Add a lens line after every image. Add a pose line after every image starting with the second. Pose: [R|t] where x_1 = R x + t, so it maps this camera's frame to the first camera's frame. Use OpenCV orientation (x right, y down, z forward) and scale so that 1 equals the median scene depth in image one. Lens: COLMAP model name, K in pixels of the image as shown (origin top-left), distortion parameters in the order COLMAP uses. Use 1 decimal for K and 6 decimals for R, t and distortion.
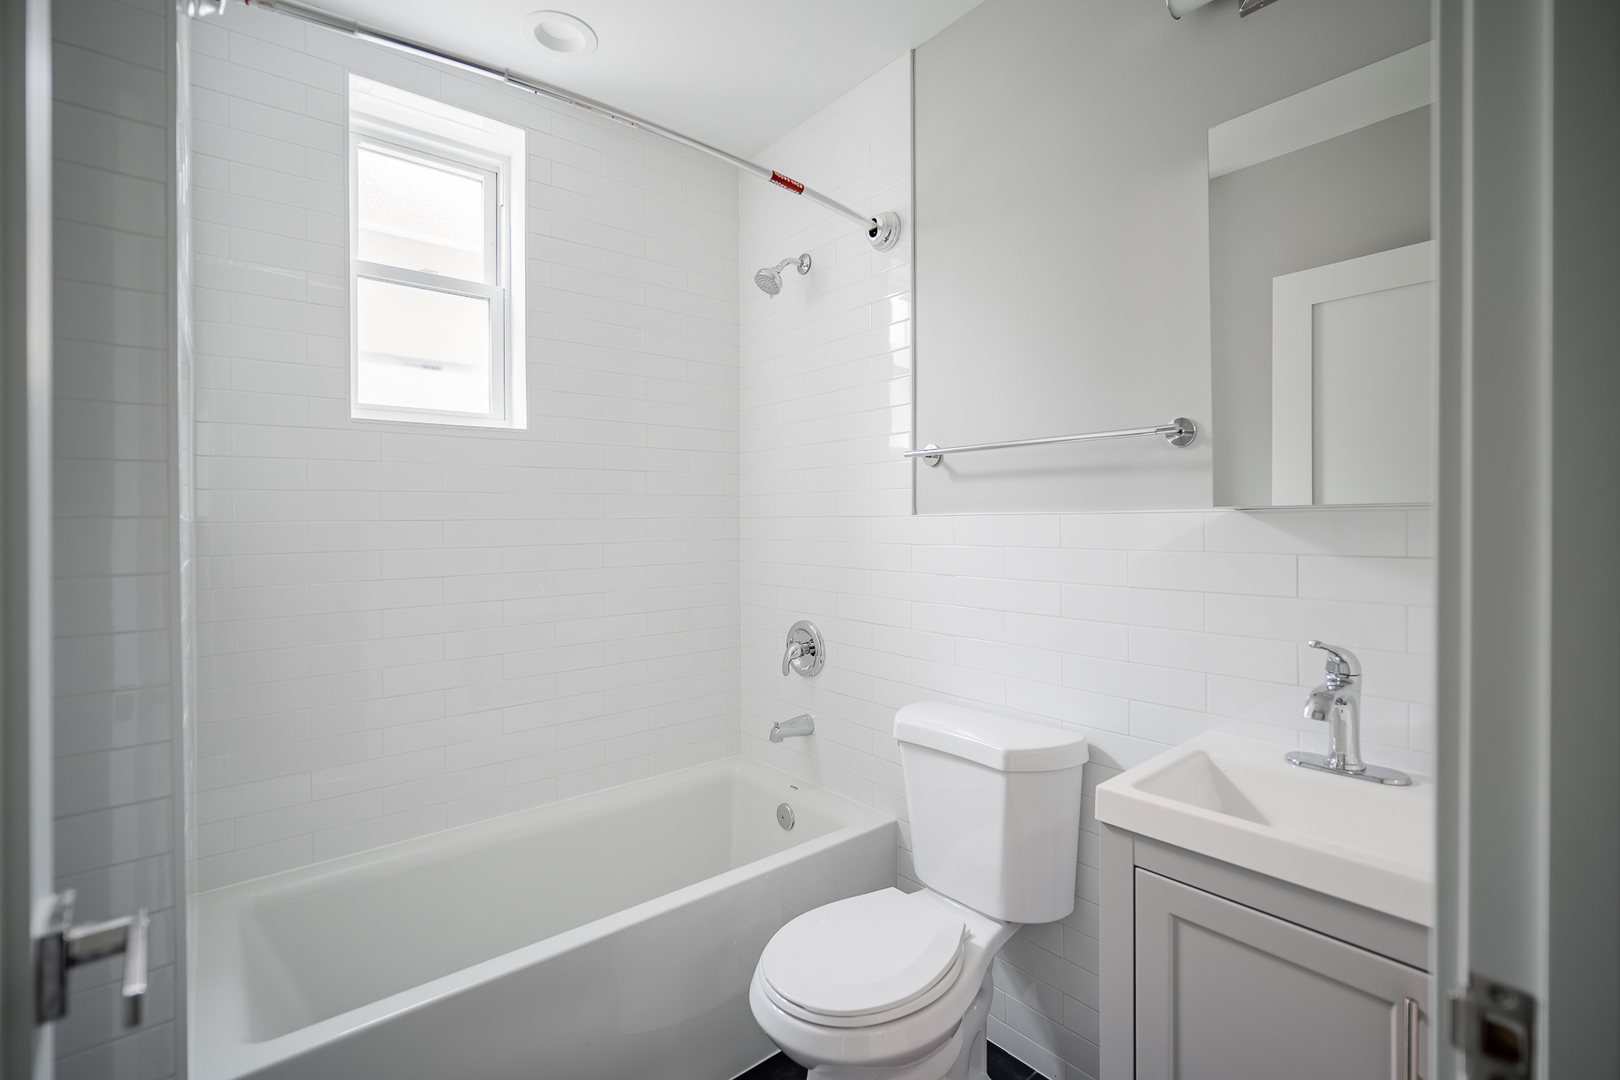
lens RADIAL K [[718.7, 0, 792.9], [0, 718.7, 530.2], [0, 0, 1]] dist [-0.010056, 0.000193]
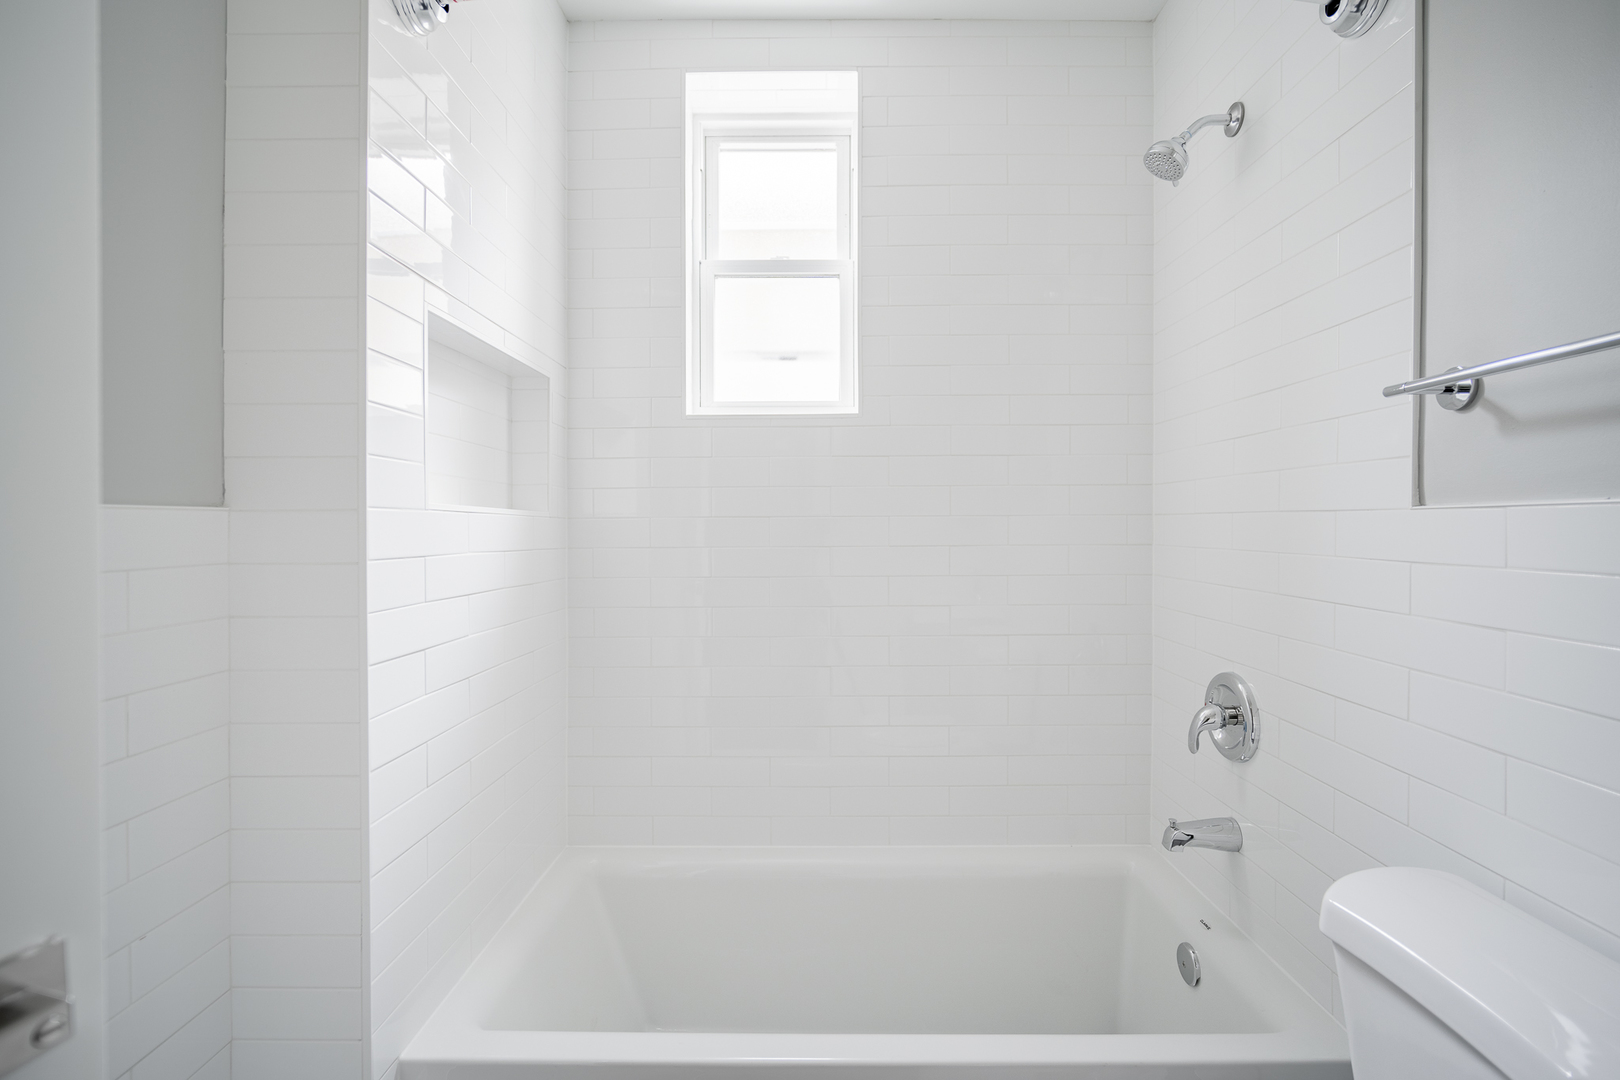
lens RADIAL K [[725.4, 0, 806.9], [0, 725.4, 527.9], [0, 0, 1]] dist [-0.004514, 0.005059]
pose [[0.774148, 0.010351, -0.632921, 0.155691], [-0.012489, 0.999921, 0.001077, -0.000421], [0.632882, 0.007071, 0.774216, 0.297509]]
